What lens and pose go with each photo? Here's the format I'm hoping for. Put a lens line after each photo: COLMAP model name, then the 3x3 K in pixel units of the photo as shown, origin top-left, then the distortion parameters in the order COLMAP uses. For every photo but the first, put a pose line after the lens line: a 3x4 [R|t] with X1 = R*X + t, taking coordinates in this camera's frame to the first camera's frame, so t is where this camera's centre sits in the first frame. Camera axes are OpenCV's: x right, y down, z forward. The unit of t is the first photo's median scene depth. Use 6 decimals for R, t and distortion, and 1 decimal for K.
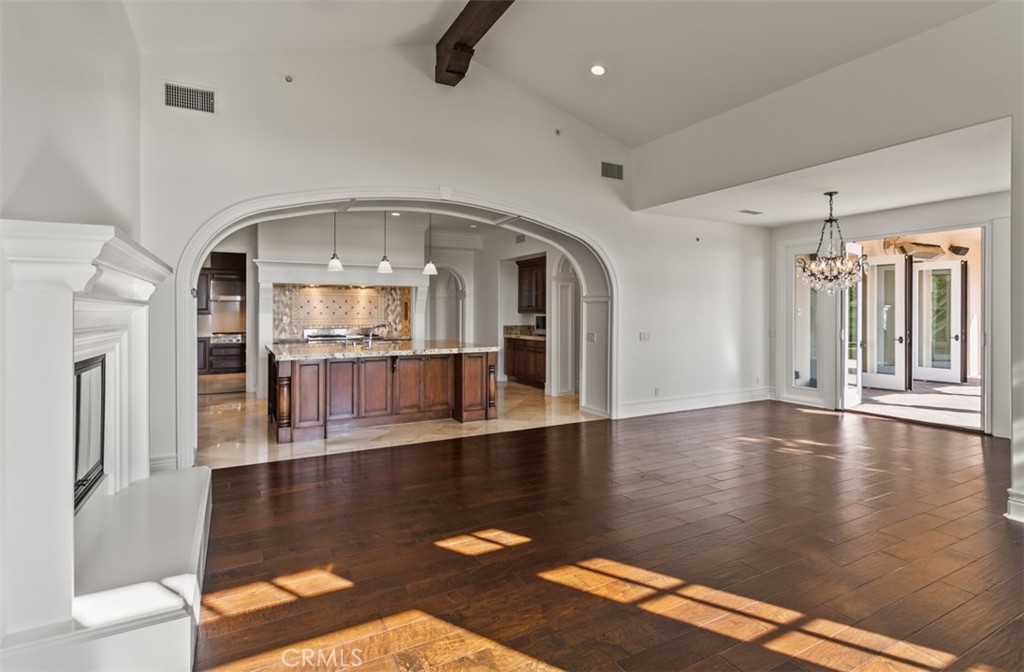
lens RADIAL K [[497.3, 0, 523.4], [0, 497.3, 309.7], [0, 0, 1]] dist [0.012255, 0.001378]
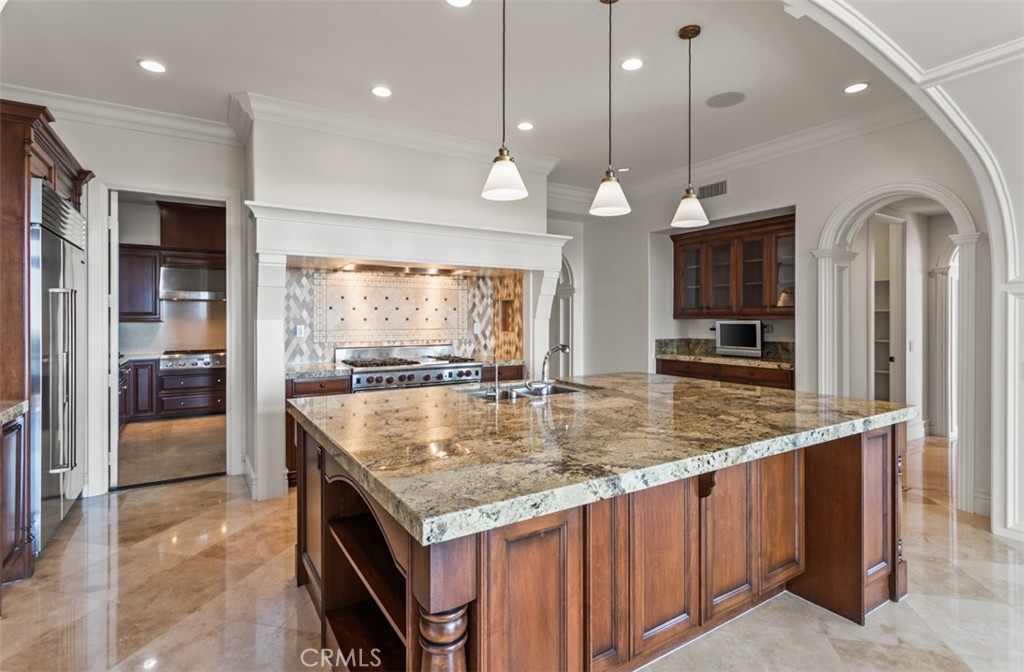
lens RADIAL K [[497.3, 0, 525.1], [0, 497.3, 319.9], [0, 0, 1]] dist [0.012255, 0.001378]
pose [[0.998529, -0.001296, 0.054208, -0.266416], [0.000976, 0.999982, 0.005931, 0.004641], [-0.054215, -0.005870, 0.998512, 0.454235]]
